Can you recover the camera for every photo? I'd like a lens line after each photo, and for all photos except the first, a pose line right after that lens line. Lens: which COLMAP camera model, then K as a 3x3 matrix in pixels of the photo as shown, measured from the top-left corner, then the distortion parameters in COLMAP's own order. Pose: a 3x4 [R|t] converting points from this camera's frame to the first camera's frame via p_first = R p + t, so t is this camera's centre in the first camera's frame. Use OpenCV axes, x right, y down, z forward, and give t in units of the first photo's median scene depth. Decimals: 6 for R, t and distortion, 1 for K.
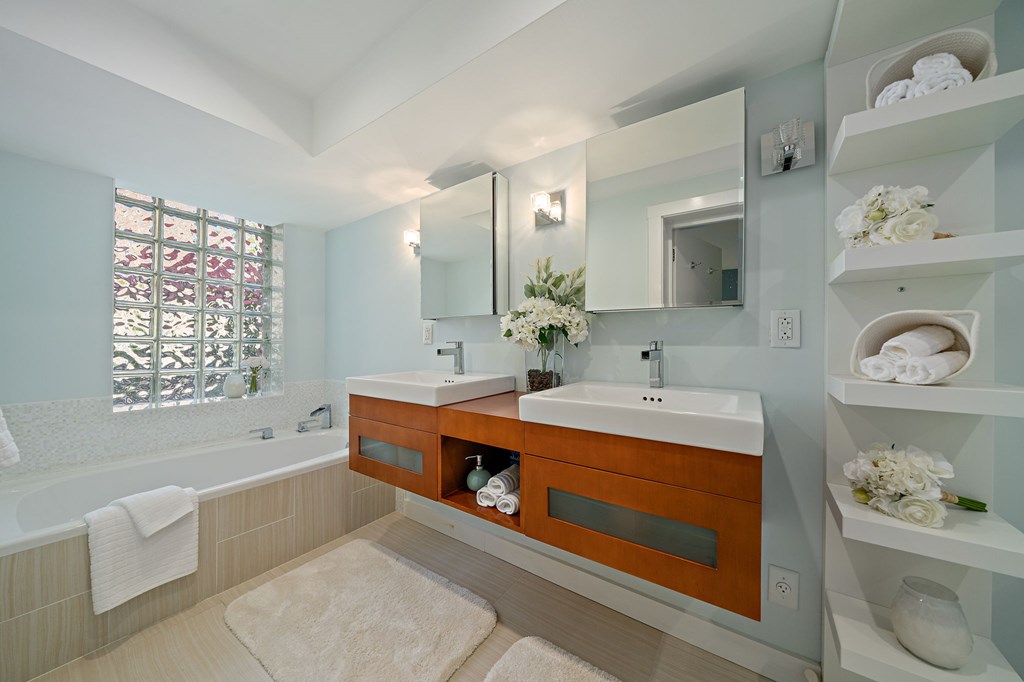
lens RADIAL K [[348.8, 0, 511.1], [0, 348.8, 343.3], [0, 0, 1]] dist [-0.007172, 0.000220]
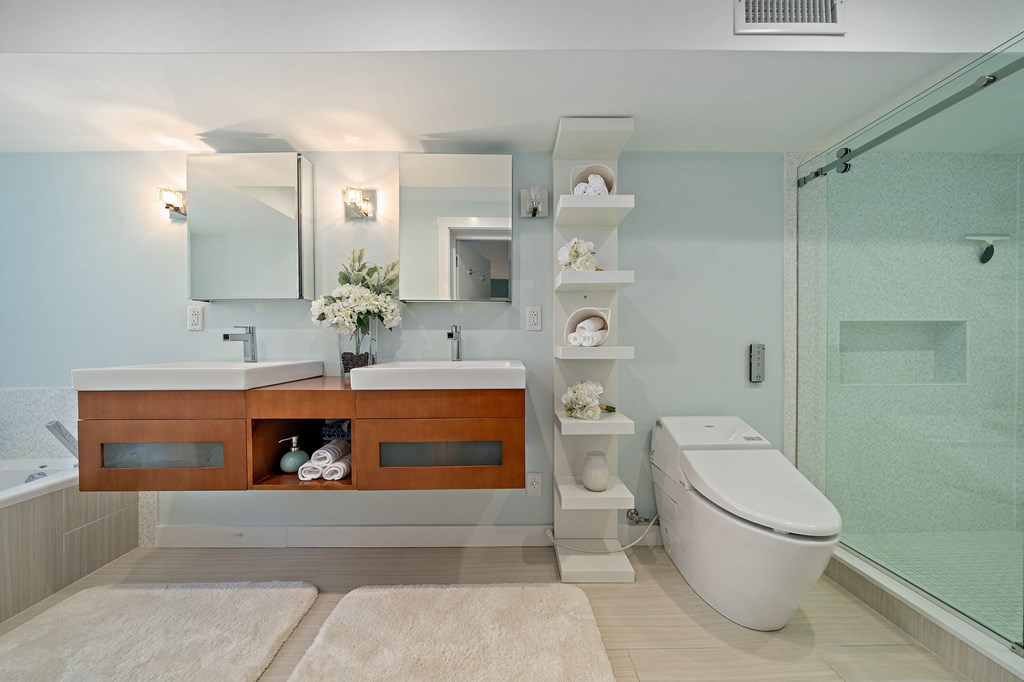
lens RADIAL K [[348.8, 0, 514.3], [0, 348.8, 343.3], [0, 0, 1]] dist [-0.007172, 0.000220]
pose [[0.811644, -0.006184, 0.584120, -0.172568], [0.006178, 0.999979, 0.002001, 0.058828], [-0.584120, 0.001985, 0.811665, -0.192055]]
